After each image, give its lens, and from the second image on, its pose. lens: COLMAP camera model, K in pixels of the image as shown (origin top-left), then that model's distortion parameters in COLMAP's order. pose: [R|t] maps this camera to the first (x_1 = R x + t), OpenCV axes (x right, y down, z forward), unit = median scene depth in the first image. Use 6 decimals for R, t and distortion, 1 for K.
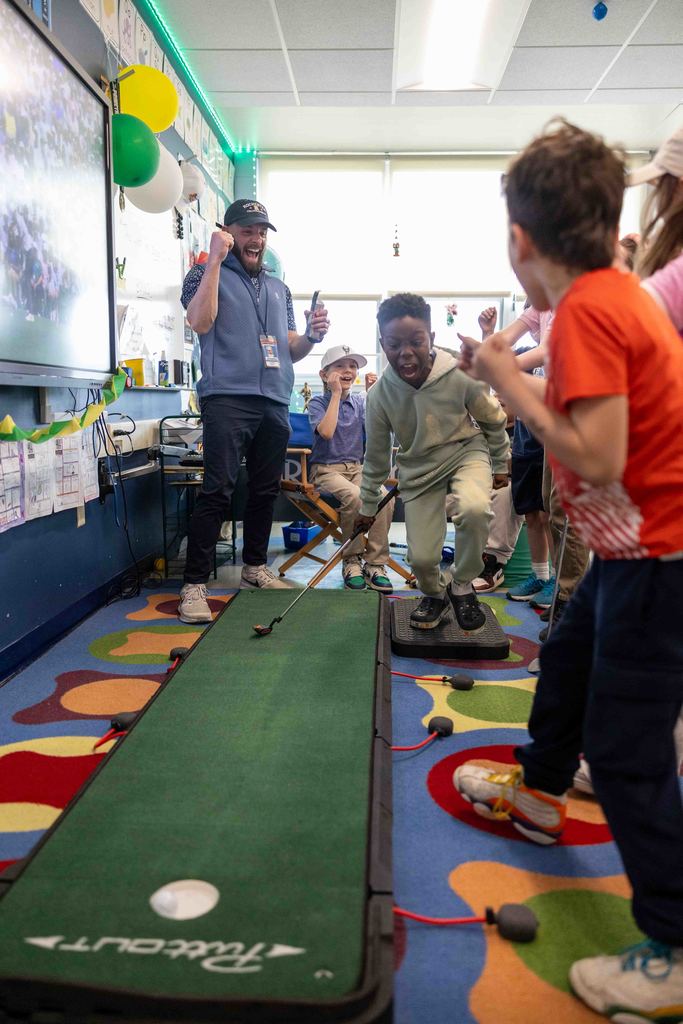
lens RADIAL K [[816.1, 0, 343.8], [0, 816.1, 517.6], [0, 0, 1]] dist [0.007084, -0.003111]
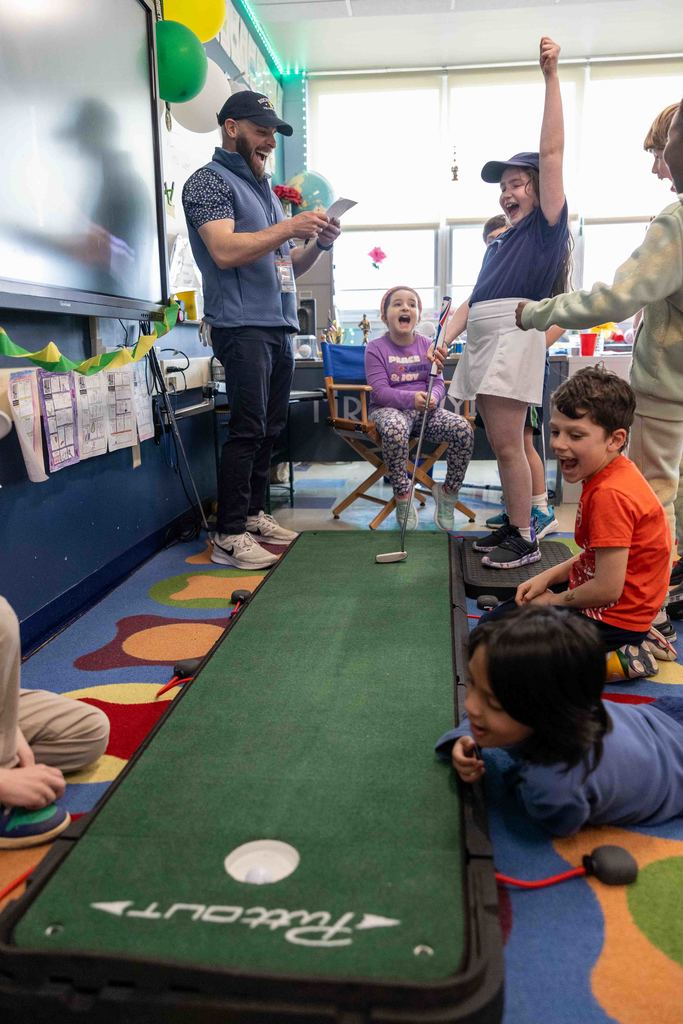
lens RADIAL K [[811.0, 0, 340.7], [0, 811.0, 517.7], [0, 0, 1]] dist [0.003283, 0.007516]
pose [[0.997754, -0.012545, -0.065796, -0.025169], [0.016696, 0.997878, 0.062933, 0.017627], [0.064867, -0.063890, 0.995847, 0.076067]]
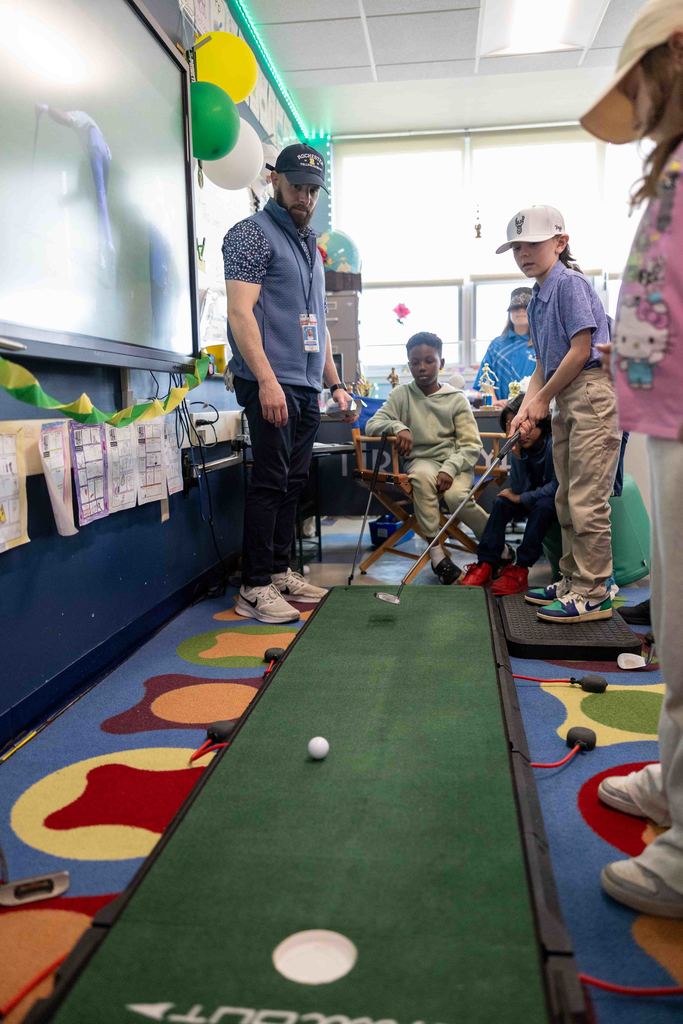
lens RADIAL K [[804.8, 0, 337.3], [0, 804.8, 523.7], [0, 0, 1]] dist [0.000067, -0.002383]
pose [[0.995967, -0.018978, -0.087691, -0.054578], [0.019123, 0.999817, 0.000812, 0.021043], [0.087659, -0.002486, 0.996147, 0.118551]]
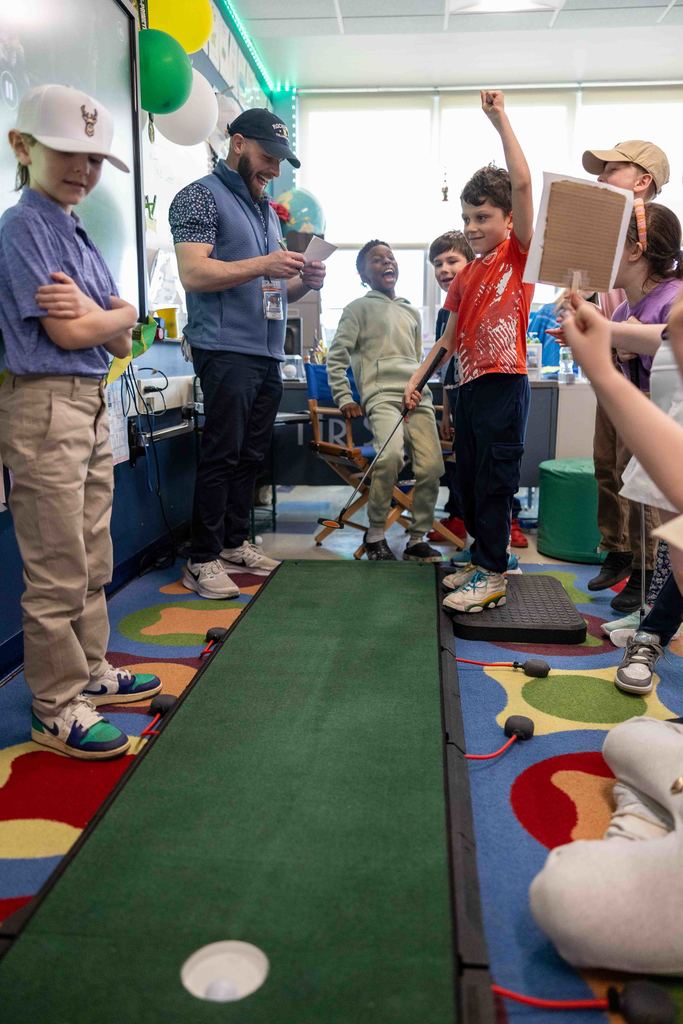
lens RADIAL K [[803.2, 0, 340.8], [0, 803.2, 514.3], [0, 0, 1]] dist [0.001160, -0.000907]
pose [[0.998956, 0.002508, -0.045619, -0.028334], [-0.000538, 0.999069, 0.043136, -0.003917], [0.045684, -0.043067, 0.998027, 0.144454]]
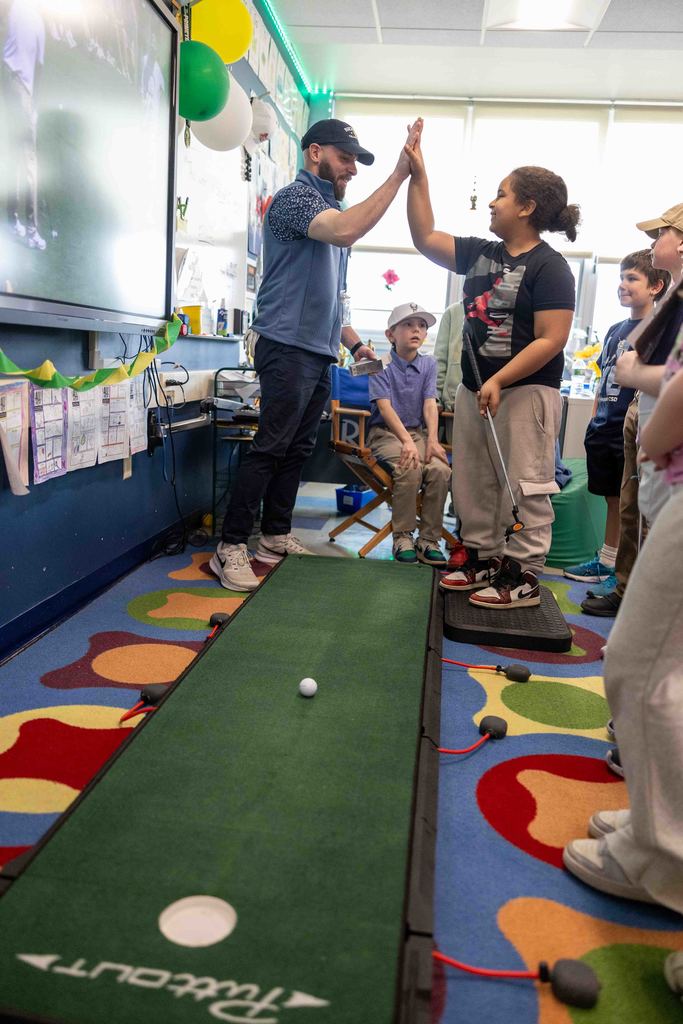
lens RADIAL K [[807.0, 0, 340.3], [0, 807.0, 509.5], [0, 0, 1]] dist [0.003733, 0.001361]
pose [[0.995539, 0.064863, -0.068514, -0.005484], [-0.061731, 0.996991, 0.046884, -0.016998], [0.071349, -0.042446, 0.996548, 0.089475]]
